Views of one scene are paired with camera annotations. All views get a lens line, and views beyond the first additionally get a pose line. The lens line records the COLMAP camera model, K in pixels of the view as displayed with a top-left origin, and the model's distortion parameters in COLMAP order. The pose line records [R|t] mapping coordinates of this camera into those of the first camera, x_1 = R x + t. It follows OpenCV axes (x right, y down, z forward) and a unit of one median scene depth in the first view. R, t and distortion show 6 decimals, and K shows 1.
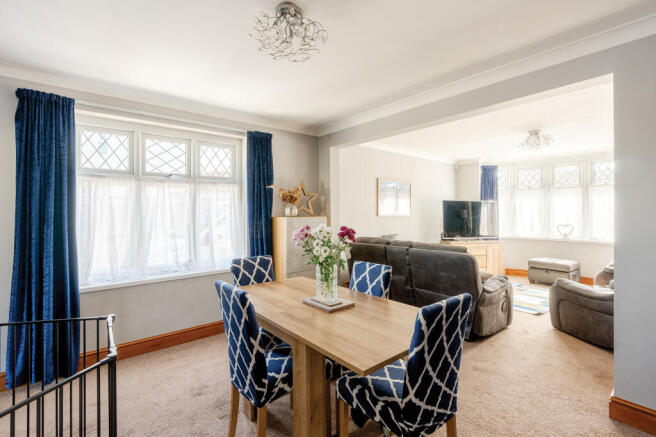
lens RADIAL K [[307.0, 0, 334.3], [0, 307.0, 212.7], [0, 0, 1]] dist [0.000720, 0.003267]
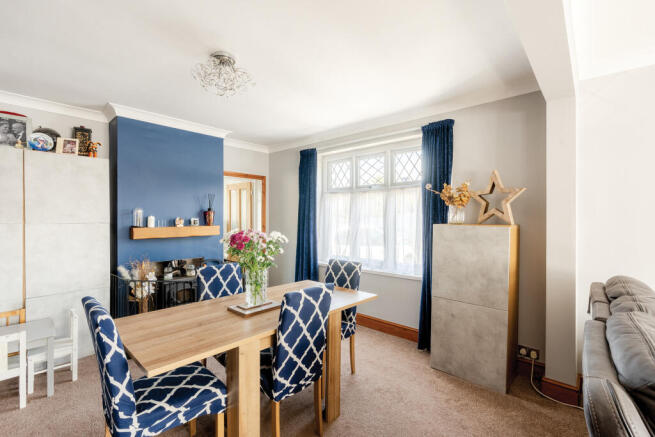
lens RADIAL K [[306.5, 0, 333.6], [0, 306.5, 217.9], [0, 0, 1]] dist [0.000720, 0.003267]
pose [[0.138580, 0.009705, -0.990304, 0.629720], [0.000578, 0.999951, 0.009880, -0.009621], [0.990351, -0.001942, 0.138568, 0.681926]]
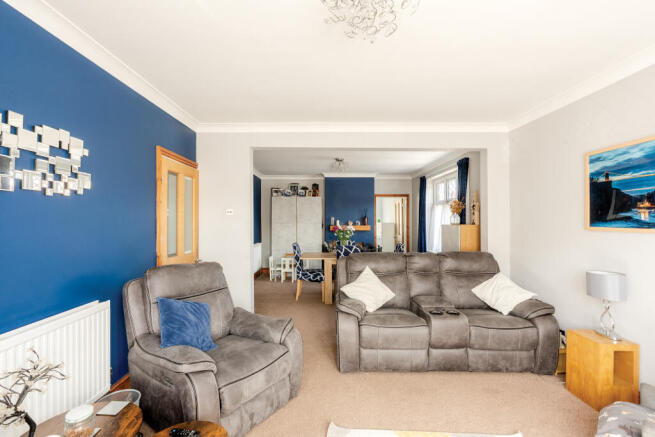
lens RADIAL K [[306.5, 0, 327.7], [0, 306.5, 220.6], [0, 0, 1]] dist [0.000720, 0.003267]
pose [[-0.624796, 0.008402, -0.780743, 1.304020], [0.011579, 0.999932, 0.001495, -0.008593], [0.780702, -0.008106, -0.624851, 1.538284]]
